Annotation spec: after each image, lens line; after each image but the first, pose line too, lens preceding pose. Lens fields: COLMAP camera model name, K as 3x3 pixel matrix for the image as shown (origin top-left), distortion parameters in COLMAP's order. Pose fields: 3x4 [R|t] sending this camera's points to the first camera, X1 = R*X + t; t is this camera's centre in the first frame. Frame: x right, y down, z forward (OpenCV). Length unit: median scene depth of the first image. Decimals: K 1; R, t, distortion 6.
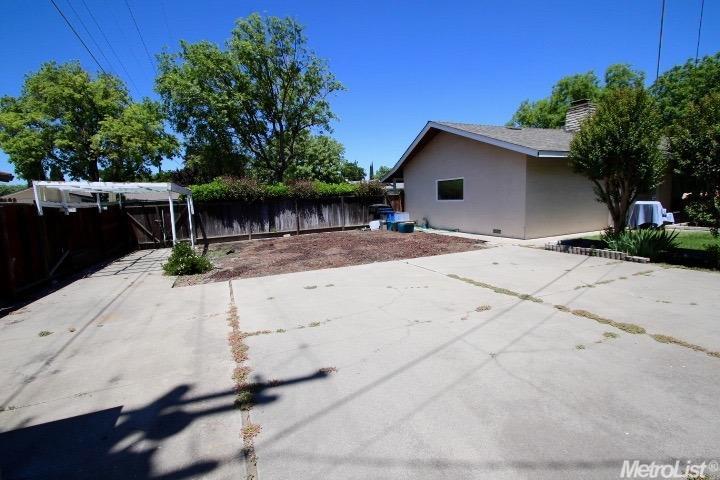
lens RADIAL K [[334.7, 0, 360.3], [0, 334.7, 242.1], [0, 0, 1]] dist [-0.021330, 0.005307]
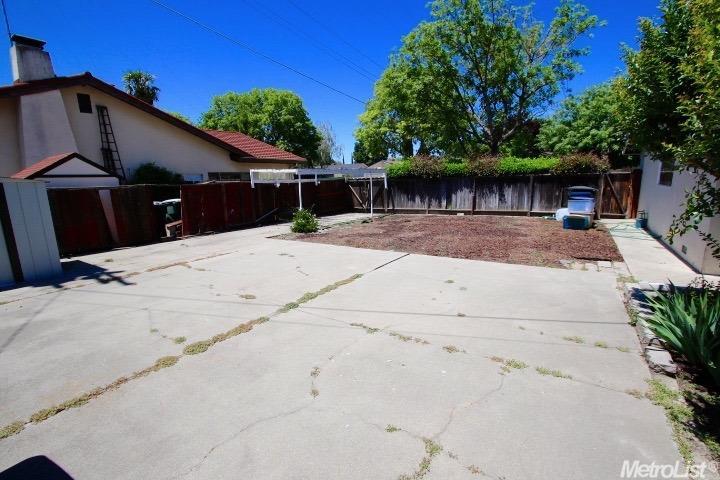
lens RADIAL K [[334.7, 0, 359.7], [0, 334.7, 241.9], [0, 0, 1]] dist [-0.021330, 0.005307]
pose [[0.550568, 0.179591, -0.815244, 0.435944], [-0.101929, 0.983740, 0.147873, -0.055504], [0.828544, 0.001683, 0.559921, 0.205419]]
